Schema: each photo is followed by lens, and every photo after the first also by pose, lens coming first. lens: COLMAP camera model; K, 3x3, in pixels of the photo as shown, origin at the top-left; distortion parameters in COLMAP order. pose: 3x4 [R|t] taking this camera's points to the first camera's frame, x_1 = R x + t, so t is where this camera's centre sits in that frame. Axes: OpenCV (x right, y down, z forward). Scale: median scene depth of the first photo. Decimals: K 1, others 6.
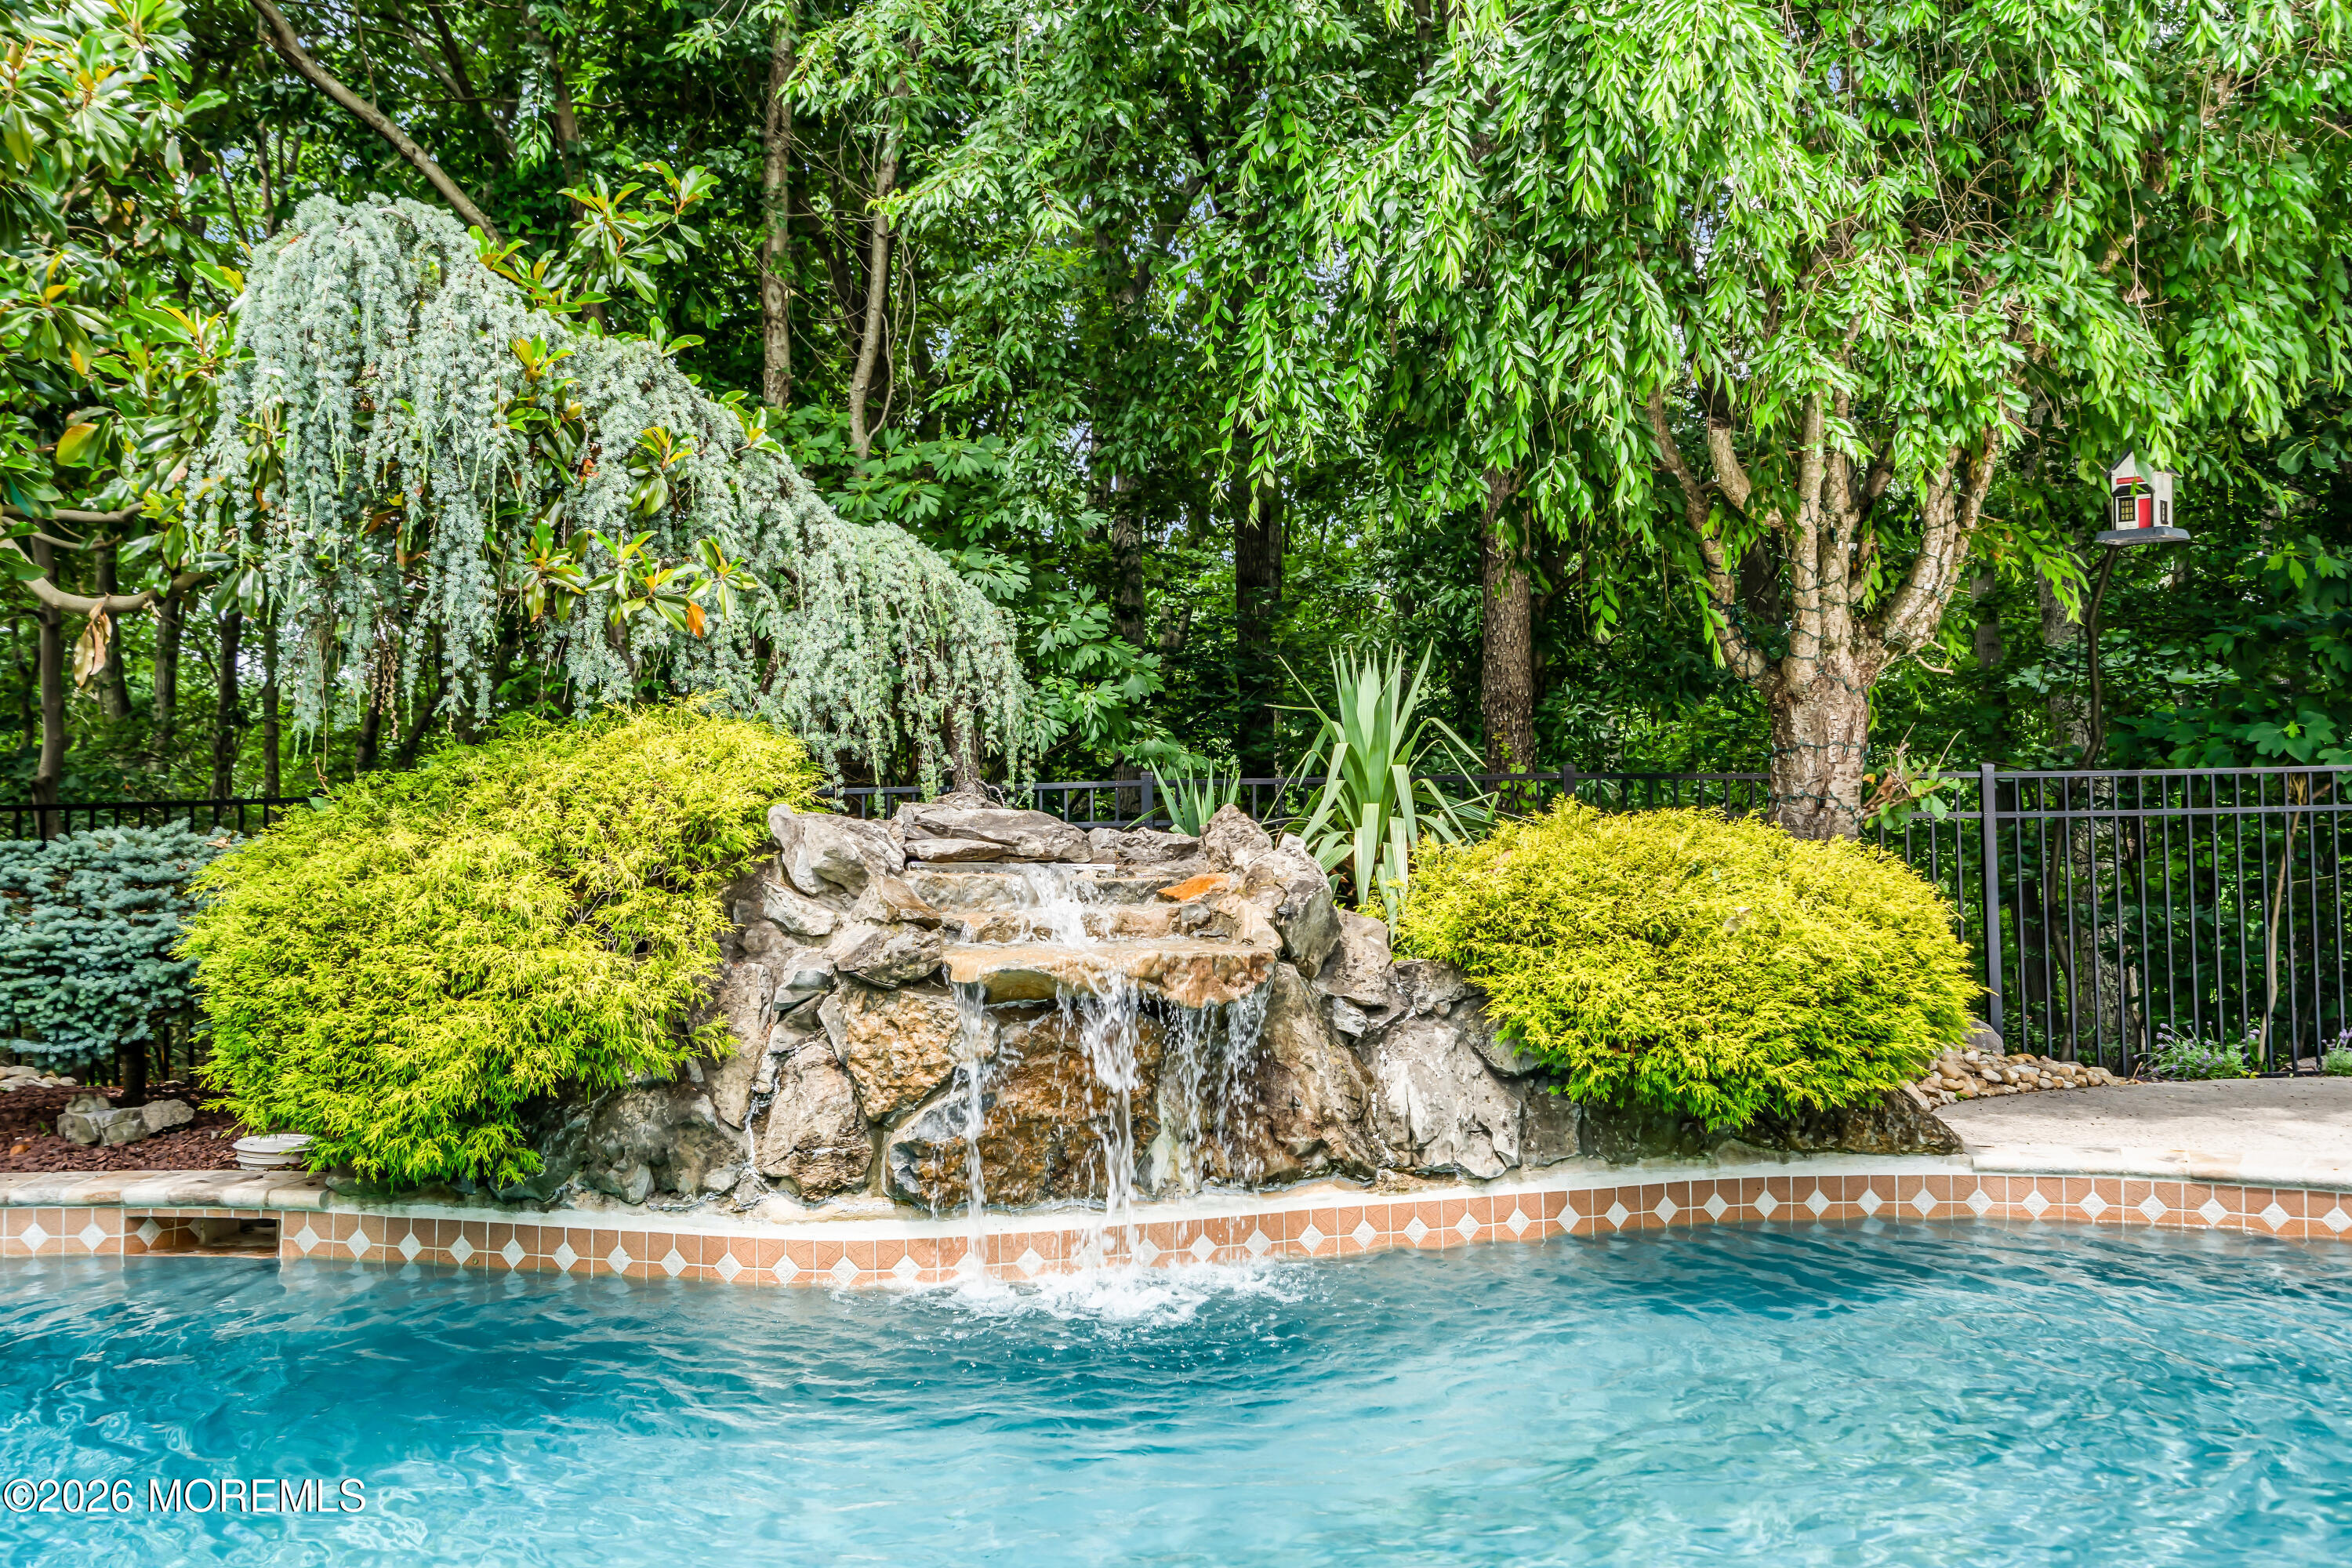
lens RADIAL K [[2331.4, 0, 1176.0], [0, 2331.4, 784.0], [0, 0, 1]] dist [0.003622, 0.019576]
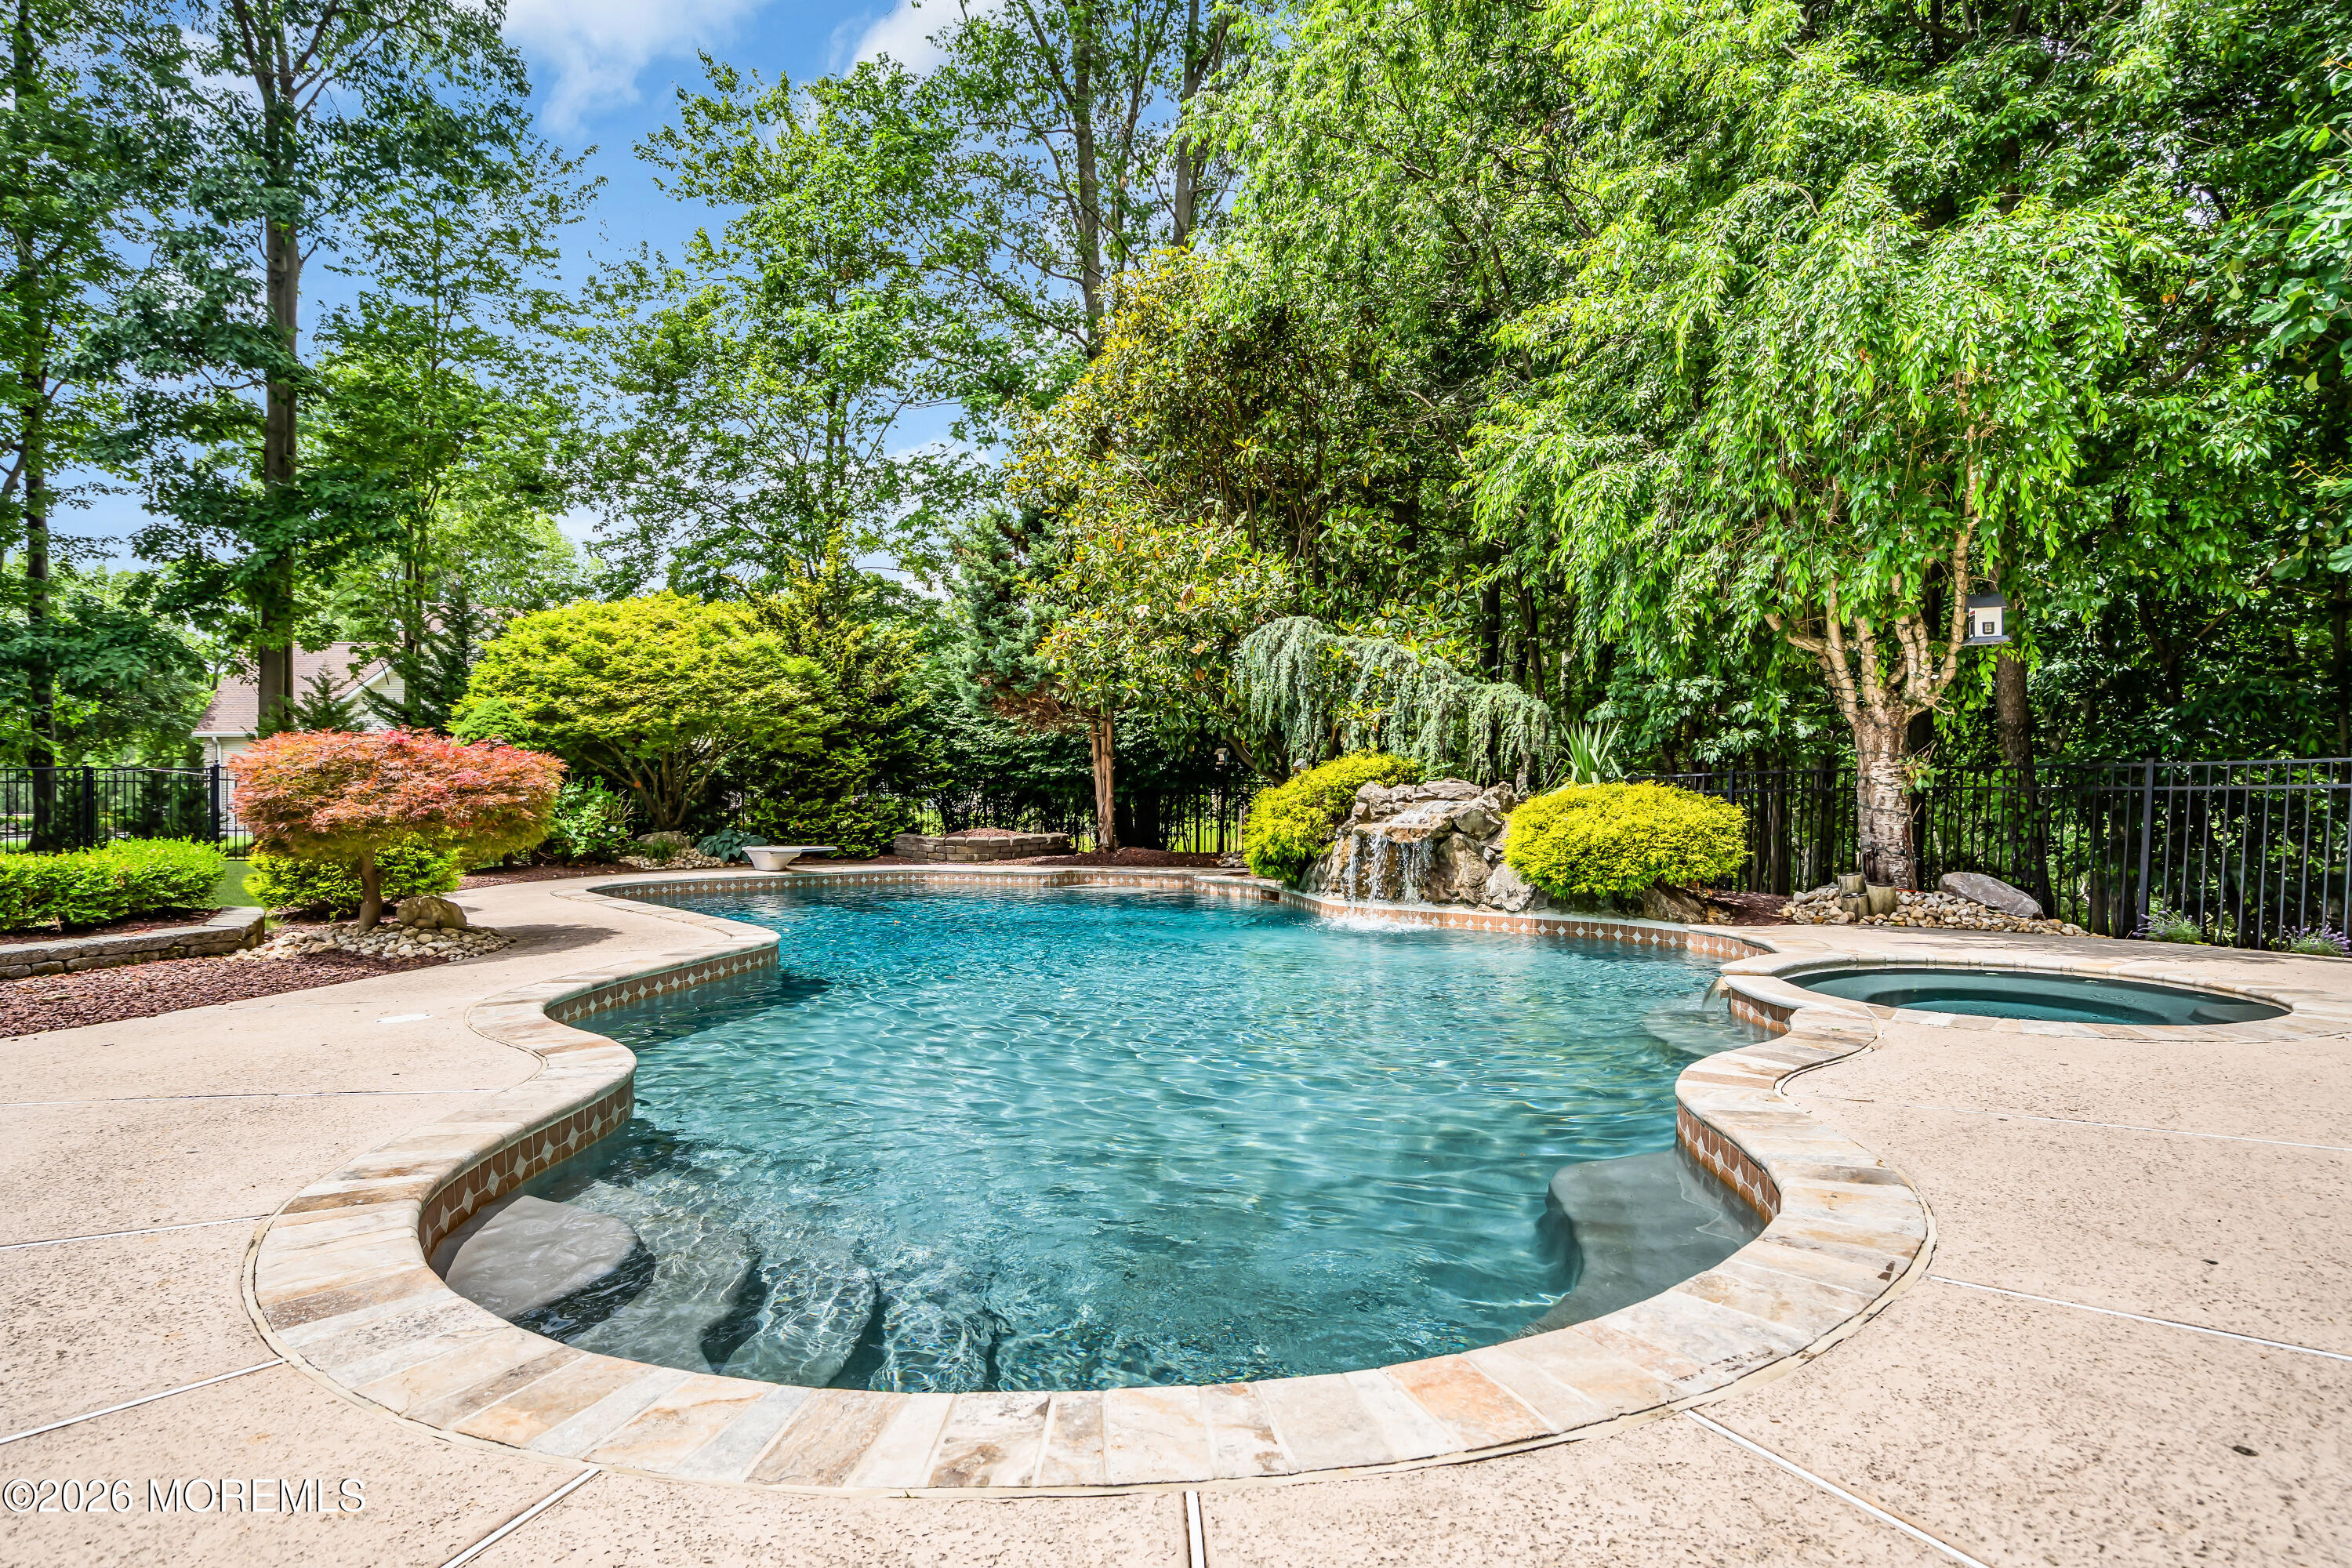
lens RADIAL K [[1307.6, 0, 1176.0], [0, 1307.6, 784.0], [0, 0, 1]] dist [0.002471, 0.017633]
pose [[0.472430, 0.006365, -0.881345, 1.377820], [0.011656, 0.999841, 0.013469, -0.015792], [0.881291, -0.016636, 0.472281, -0.137037]]
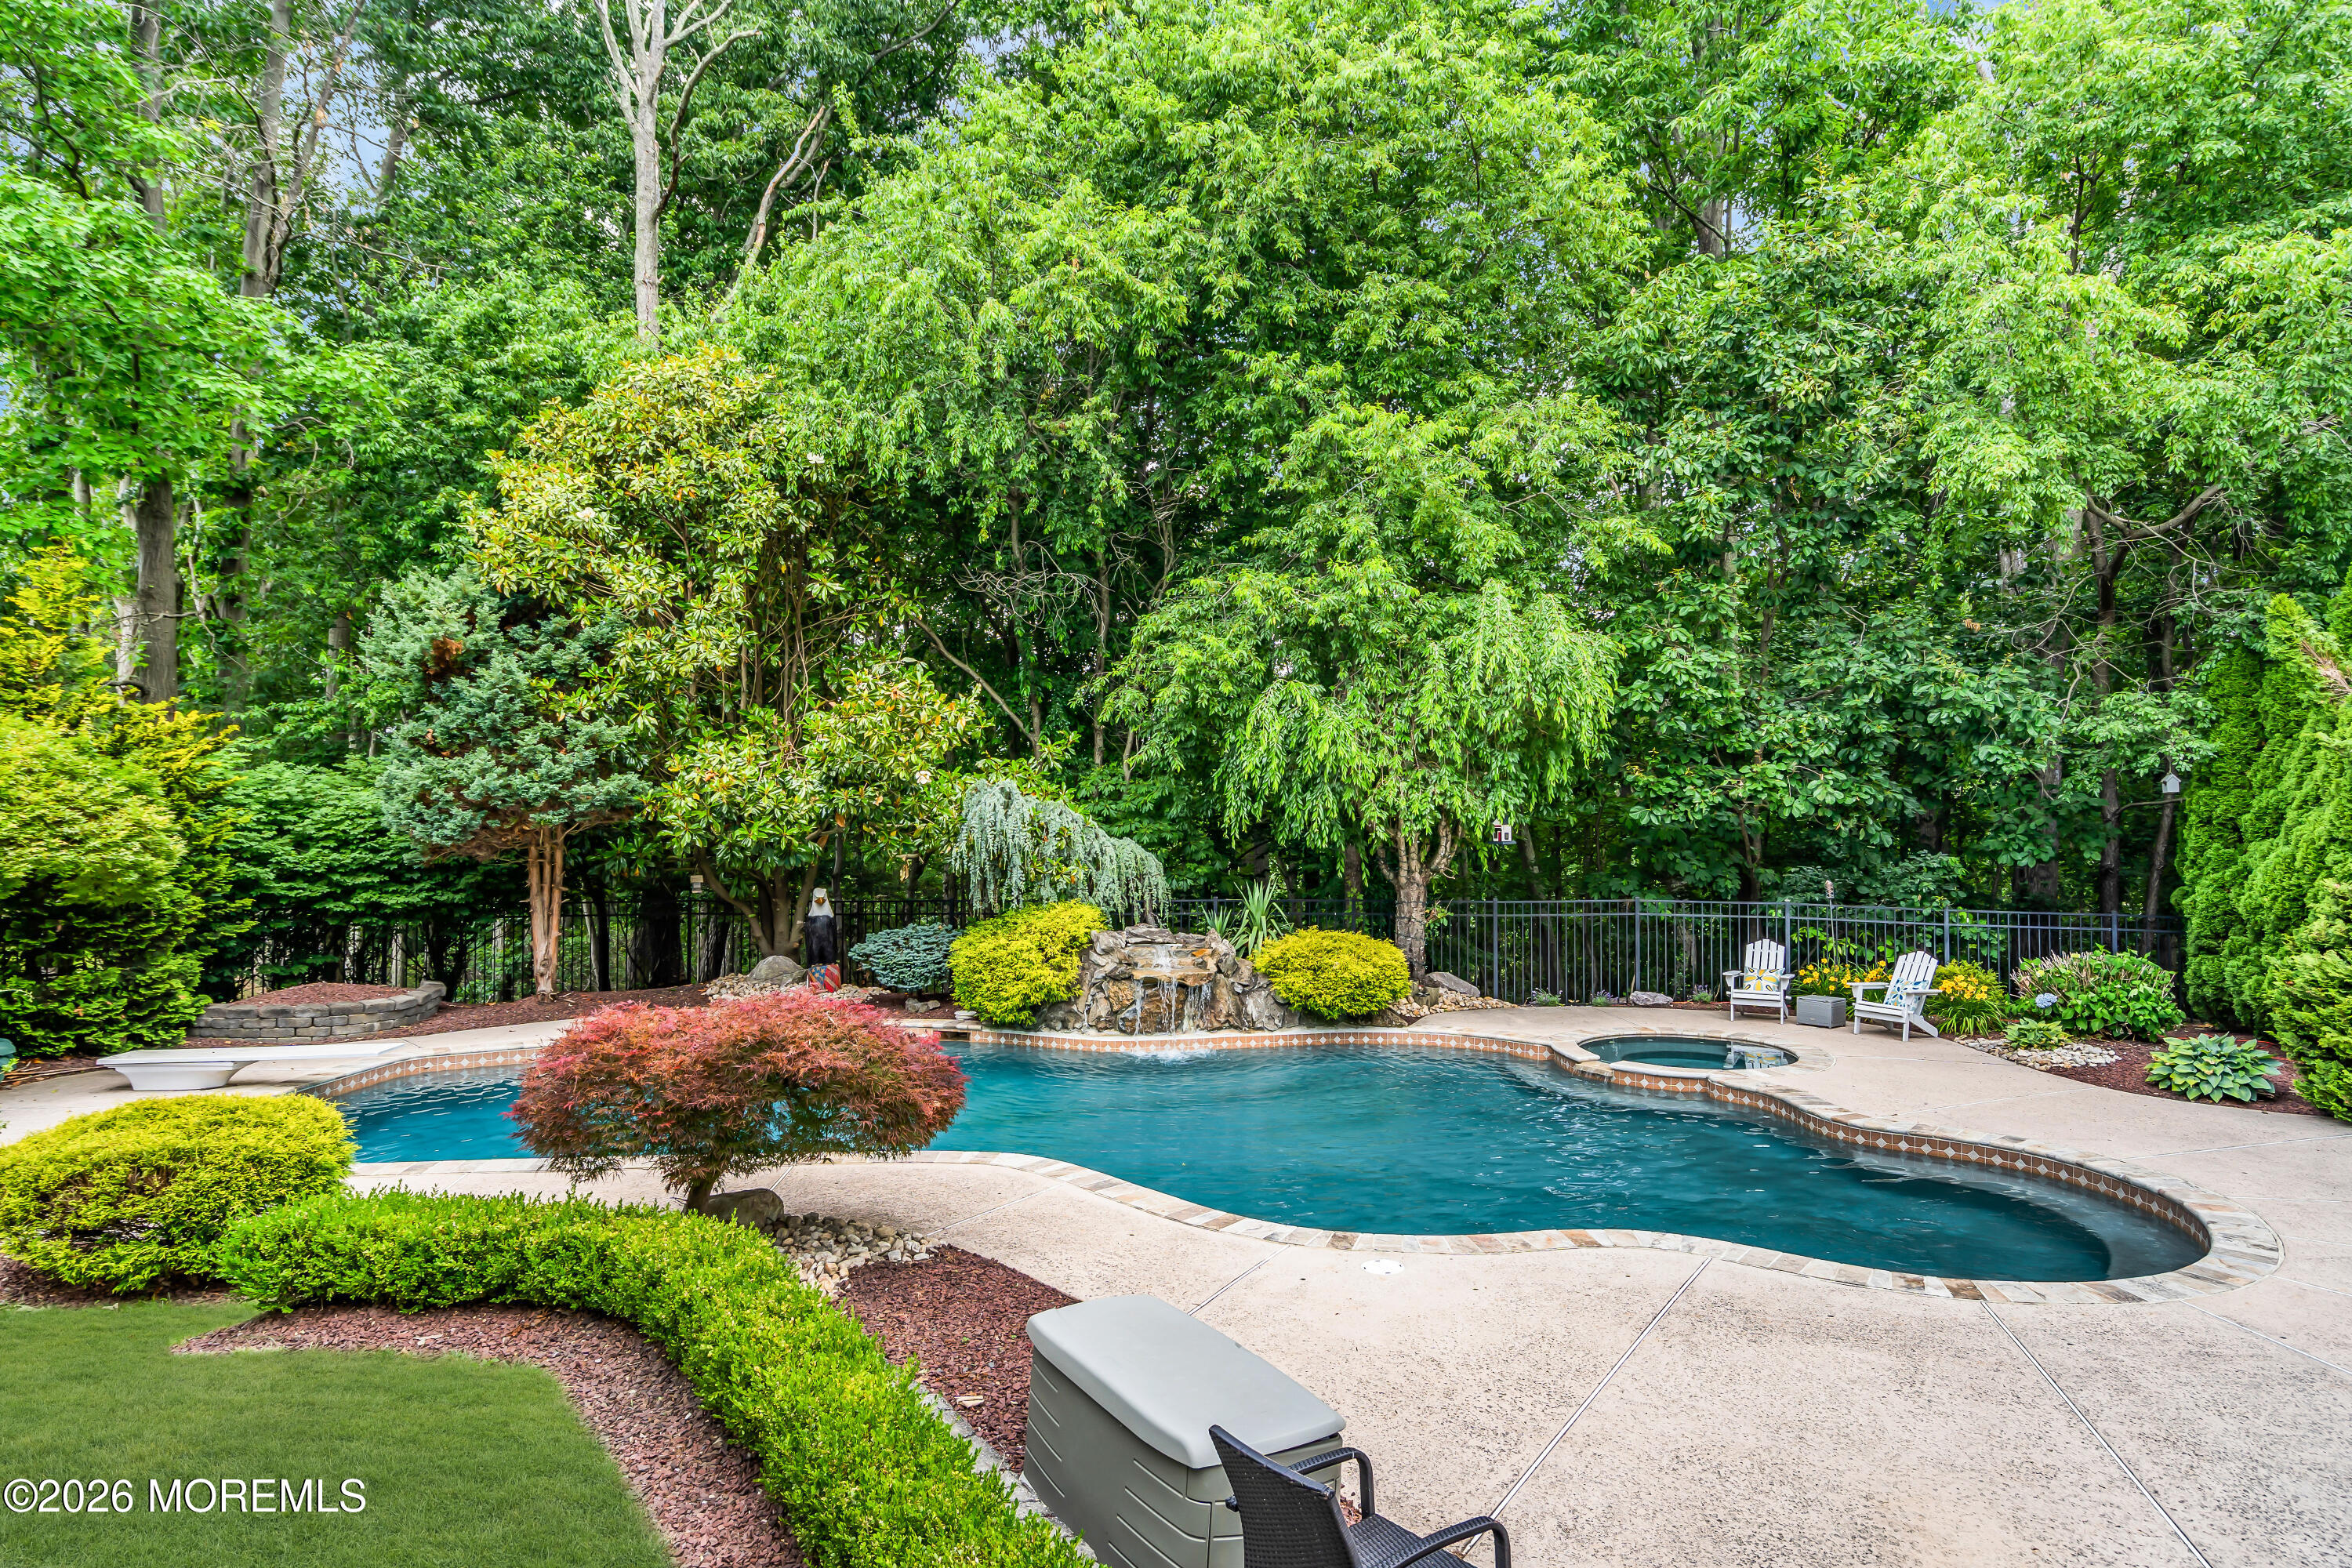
lens RADIAL K [[1396.8, 0, 1176.0], [0, 1396.8, 784.0], [0, 0, 1]] dist [0.003226, 0.000326]
pose [[0.992167, 0.004645, -0.124834, 0.263752], [-0.005692, 0.999952, -0.008025, -0.222681], [0.124791, 0.008673, 0.992145, -1.338505]]
